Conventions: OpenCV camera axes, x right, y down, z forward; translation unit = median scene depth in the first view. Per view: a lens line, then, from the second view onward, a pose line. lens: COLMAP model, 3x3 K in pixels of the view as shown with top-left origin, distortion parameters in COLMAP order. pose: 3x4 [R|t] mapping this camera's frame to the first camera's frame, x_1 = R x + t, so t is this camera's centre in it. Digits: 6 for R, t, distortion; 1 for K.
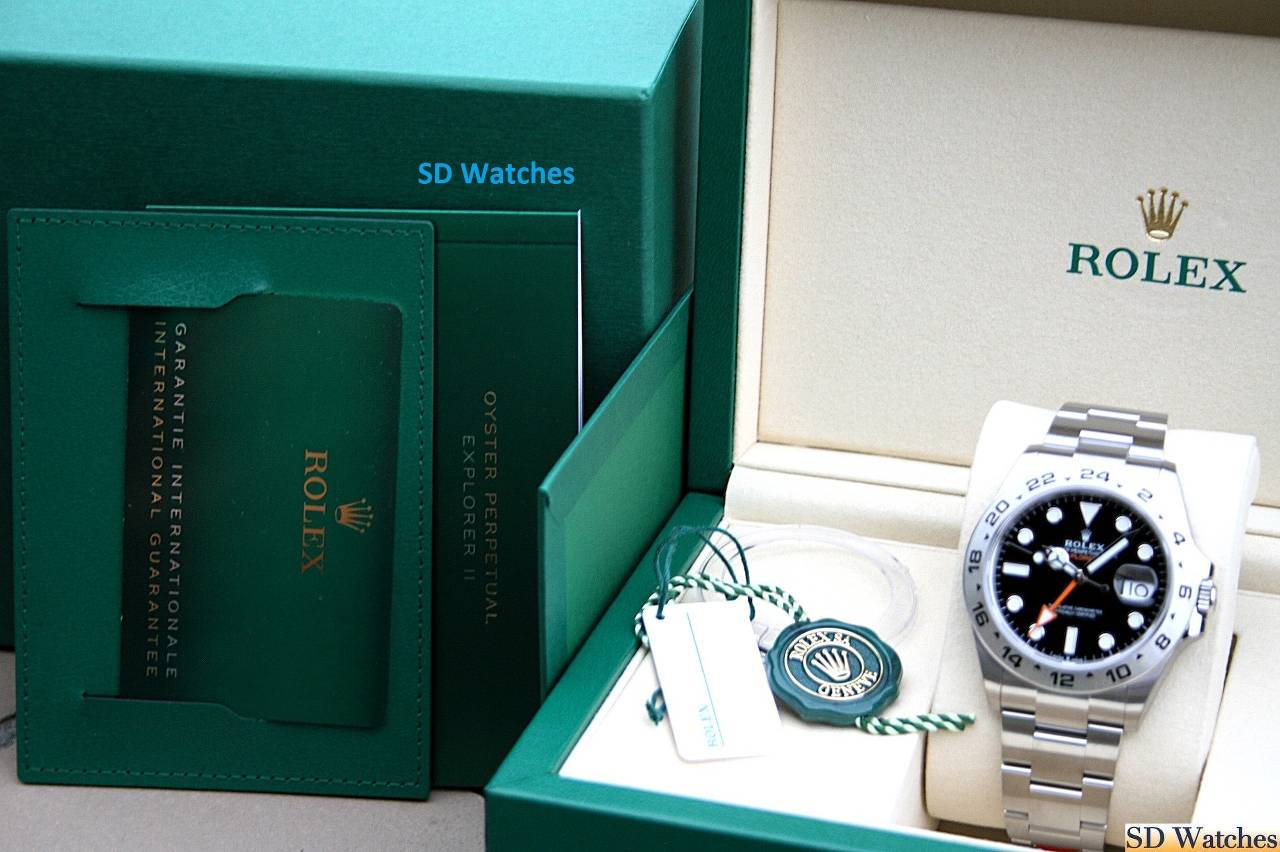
lens RADIAL K [[2868.8, 0, 640.0], [0, 2868.8, 426.0], [0, 0, 1]] dist [-0.000222, 0.511581]
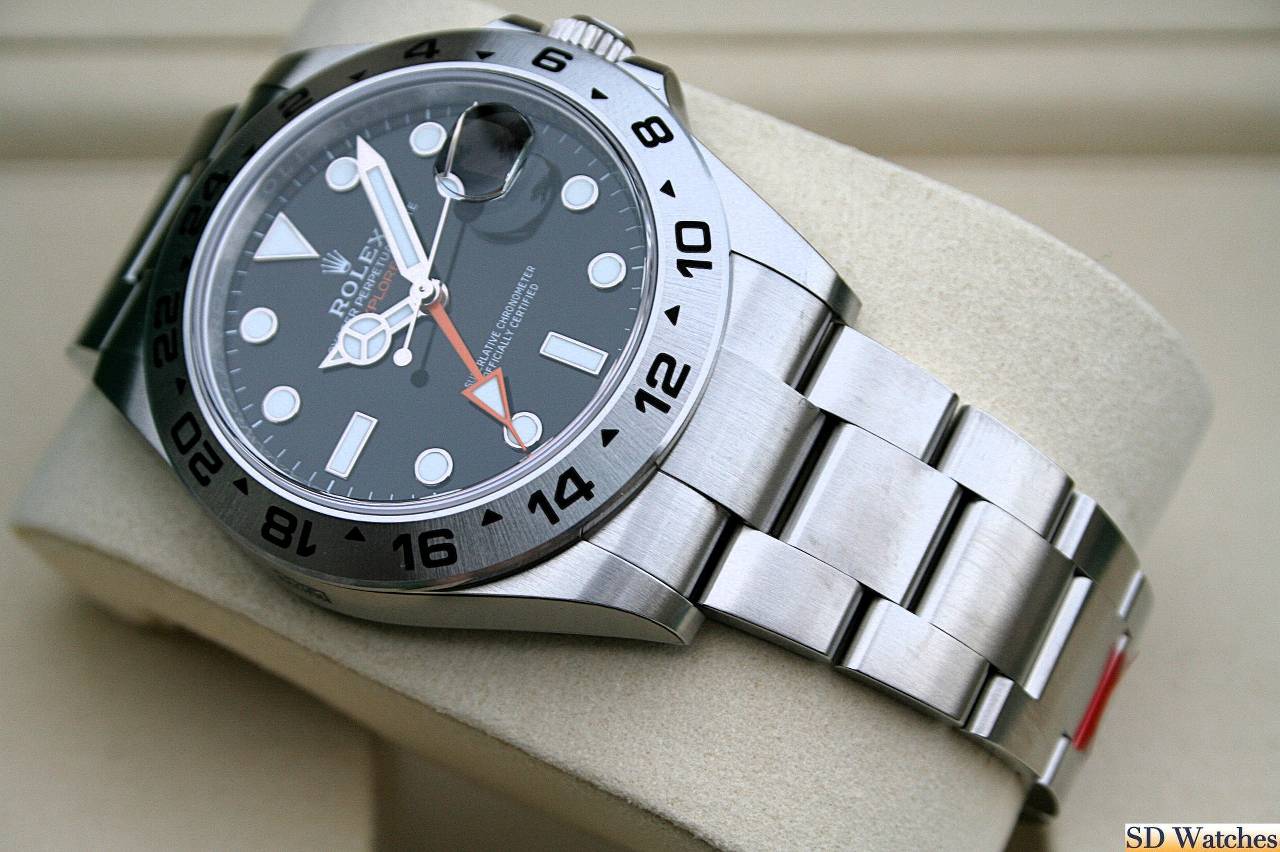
lens RADIAL K [[2868.8, 0, 640.0], [0, 2868.8, 426.0], [0, 0, 1]] dist [-0.000222, 0.511581]
pose [[0.332980, -0.804219, 0.492296, -0.037968], [0.941841, 0.308801, -0.132585, 0.134216], [-0.045394, 0.507813, 0.860271, 0.678372]]
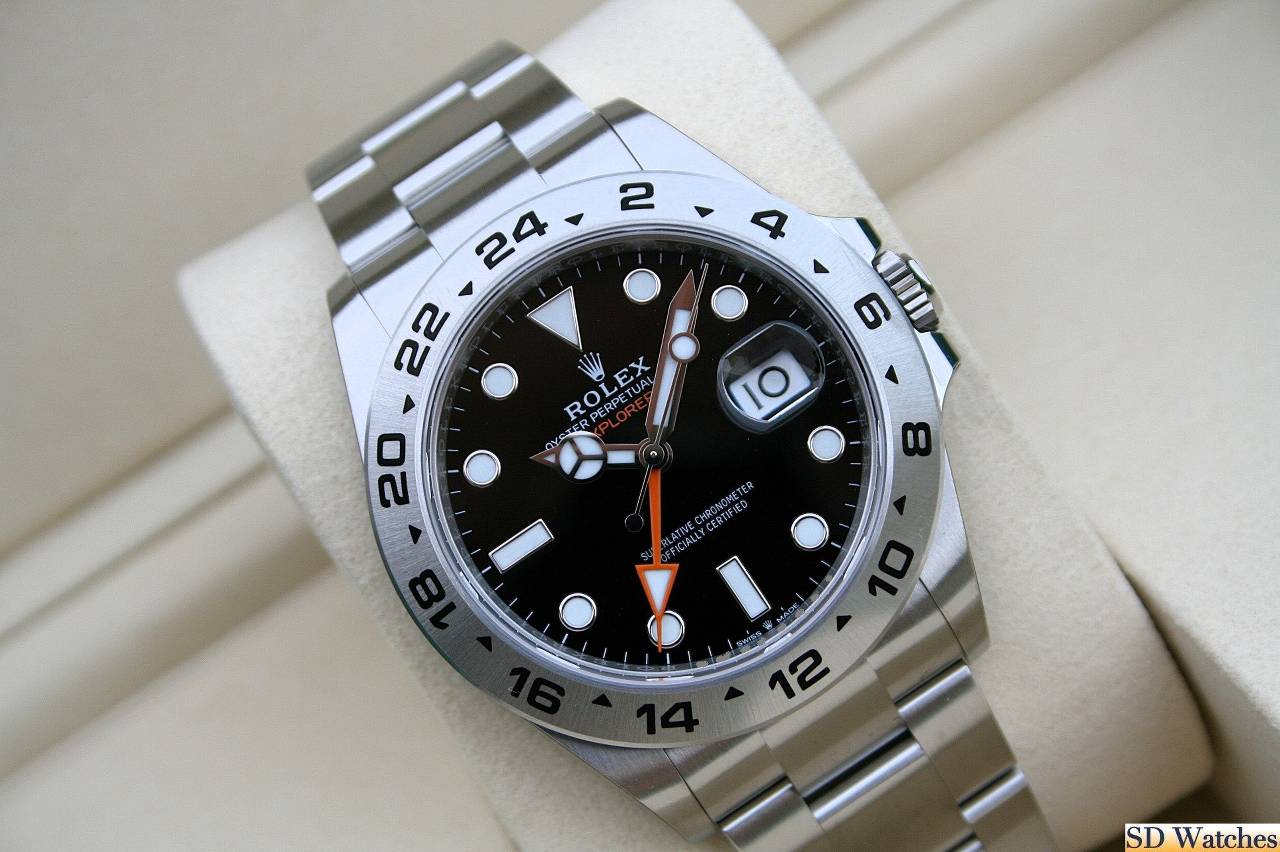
lens RADIAL K [[2868.8, 0, 640.0], [0, 2868.8, 426.0], [0, 0, 1]] dist [-0.000222, 0.511581]
pose [[0.702951, -0.654295, 0.278851, 0.042329], [0.643731, 0.752010, 0.141742, -0.008549], [-0.302440, 0.079868, 0.949817, 0.616233]]
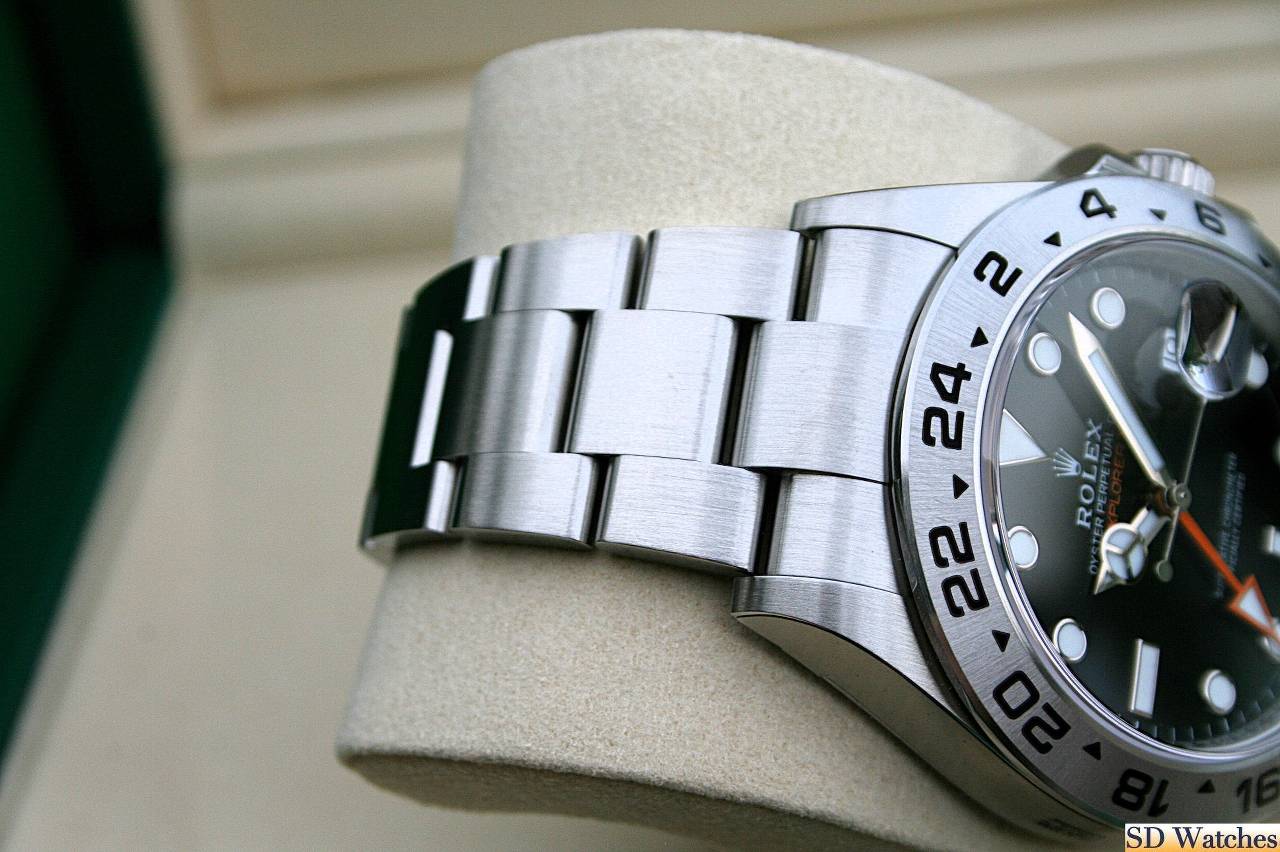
lens RADIAL K [[2868.8, 0, 640.0], [0, 2868.8, 426.0], [0, 0, 1]] dist [-0.000222, 0.511581]
pose [[-0.109600, -0.922142, 0.371000, 0.038925], [0.682200, 0.201672, 0.702802, -0.236635], [-0.722904, 0.330124, 0.606983, 0.828714]]
